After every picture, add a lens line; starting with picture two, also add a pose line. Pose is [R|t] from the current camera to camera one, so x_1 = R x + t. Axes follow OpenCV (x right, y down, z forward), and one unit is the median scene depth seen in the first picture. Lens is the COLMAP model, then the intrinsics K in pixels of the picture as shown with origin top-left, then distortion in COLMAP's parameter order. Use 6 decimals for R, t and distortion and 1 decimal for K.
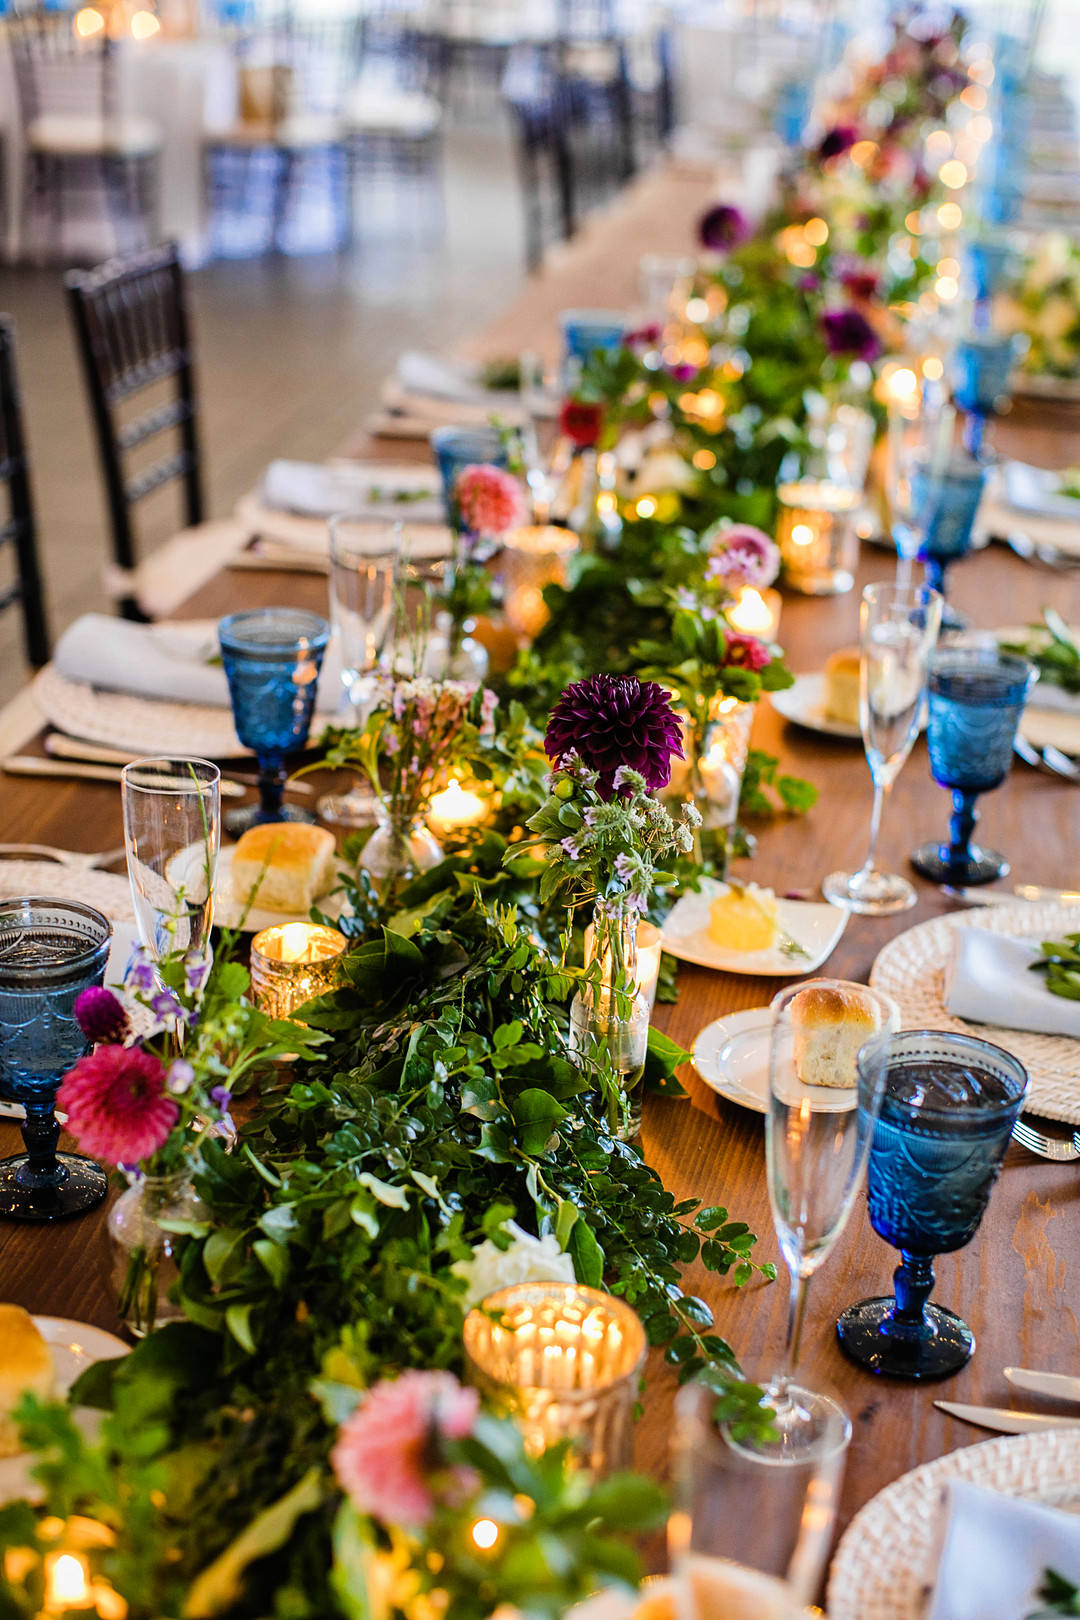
lens RADIAL K [[2332.5, 0, 550.4], [0, 2332.5, 805.5], [0, 0, 1]] dist [-0.093762, 0.000000]
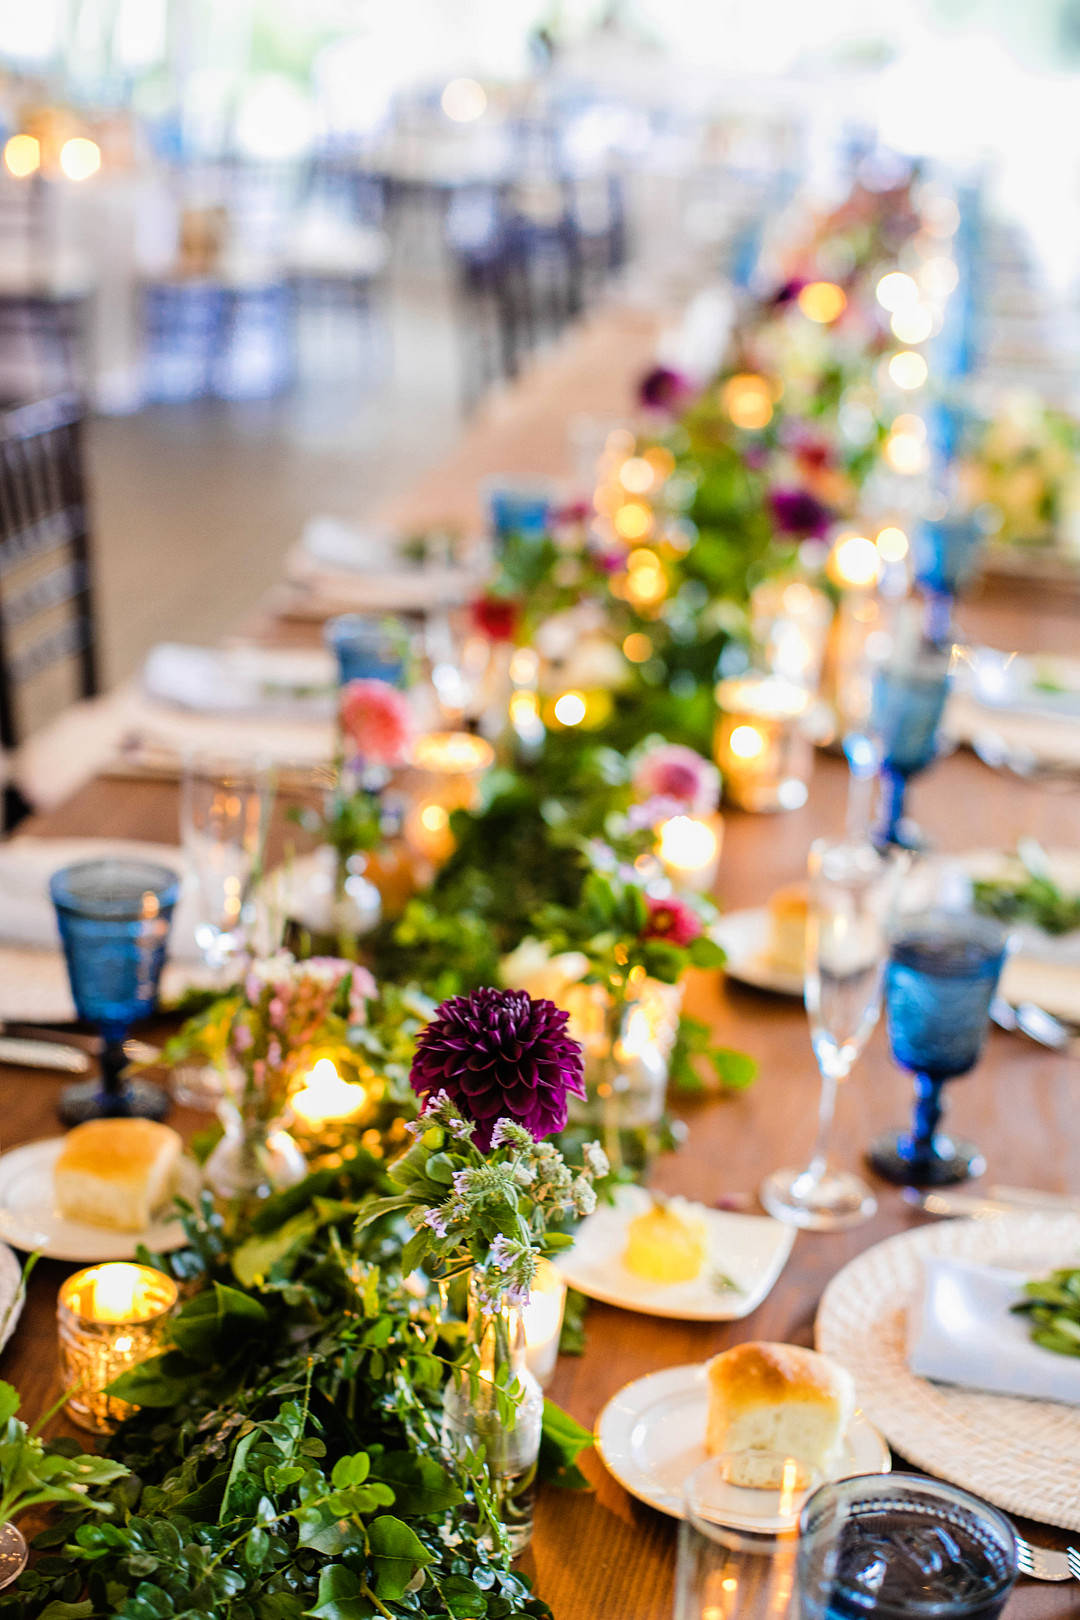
lens RADIAL K [[2332.5, 0, 541.6], [0, 2332.5, 814.8], [0, 0, 1]] dist [-0.093762, 0.000000]
pose [[0.999849, 0.007732, 0.015541, 0.018743], [-0.006932, 0.998681, -0.050871, -0.048159], [-0.015914, 0.050756, 0.998584, 0.126457]]
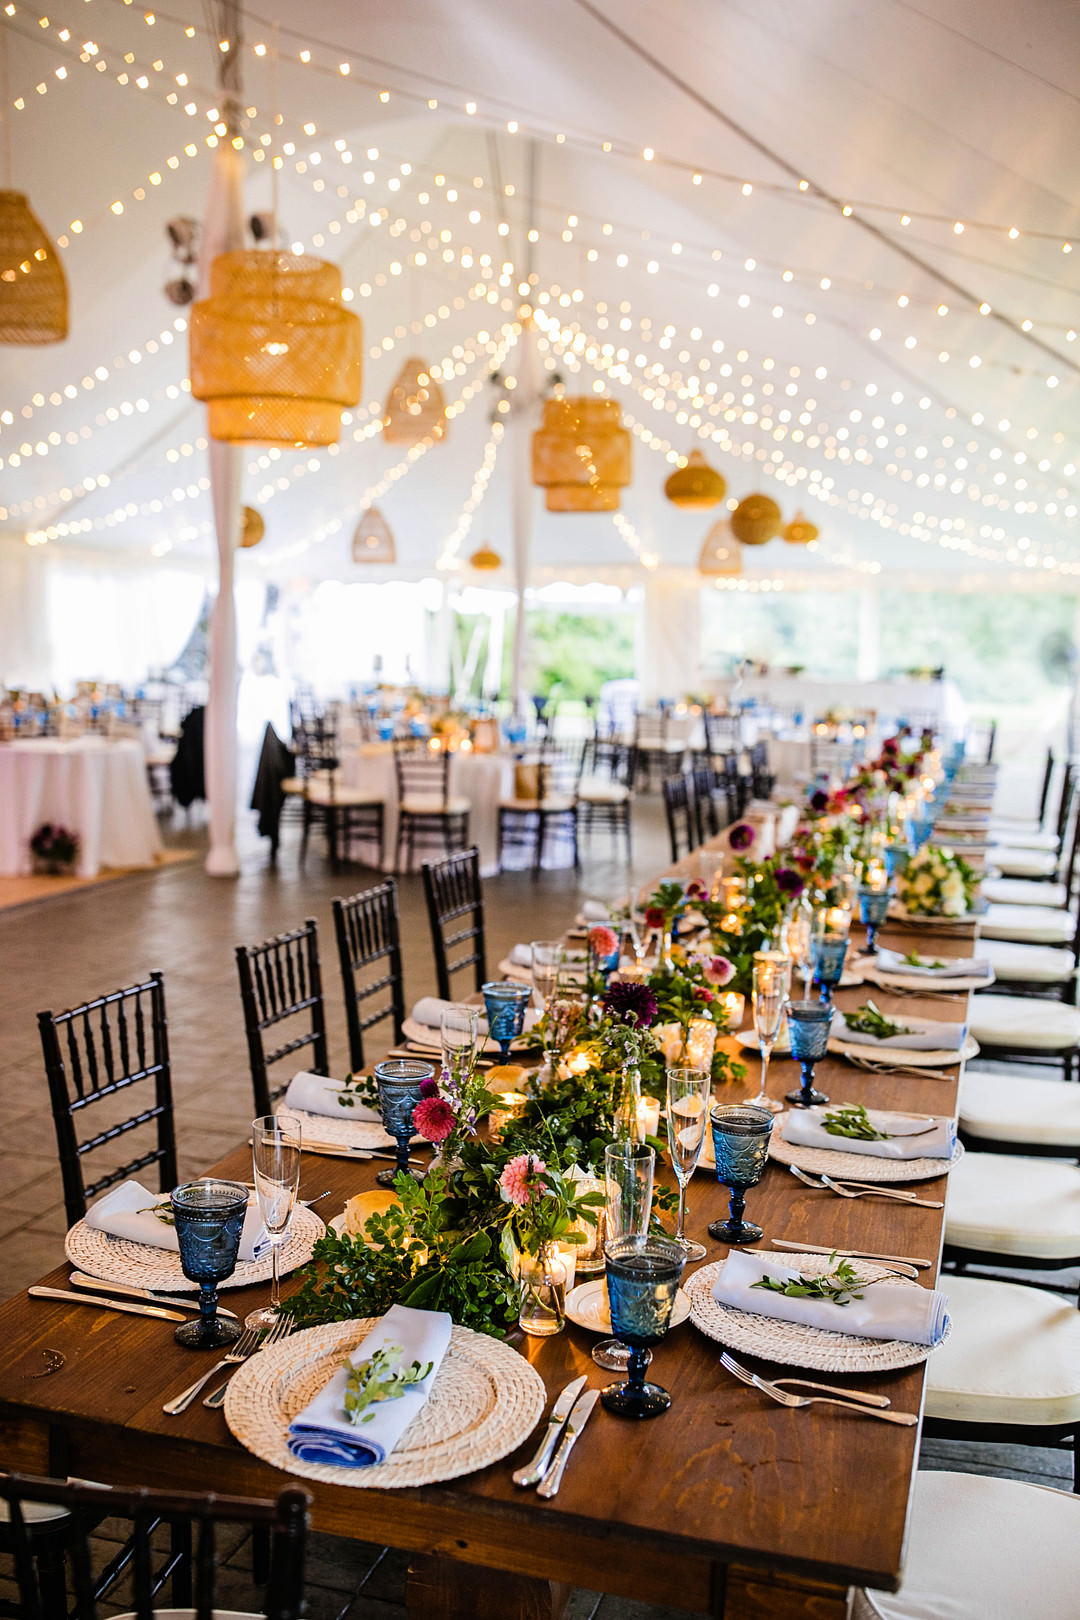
lens RADIAL K [[1563.9, 0, 537.8], [0, 1563.9, 806.8], [0, 0, 1]] dist [0.017915, 0.000000]
pose [[0.992598, -0.007256, -0.121230, 0.088161], [-0.027226, 0.959511, -0.280352, 0.158627], [0.118356, 0.281577, 0.952211, -0.463729]]
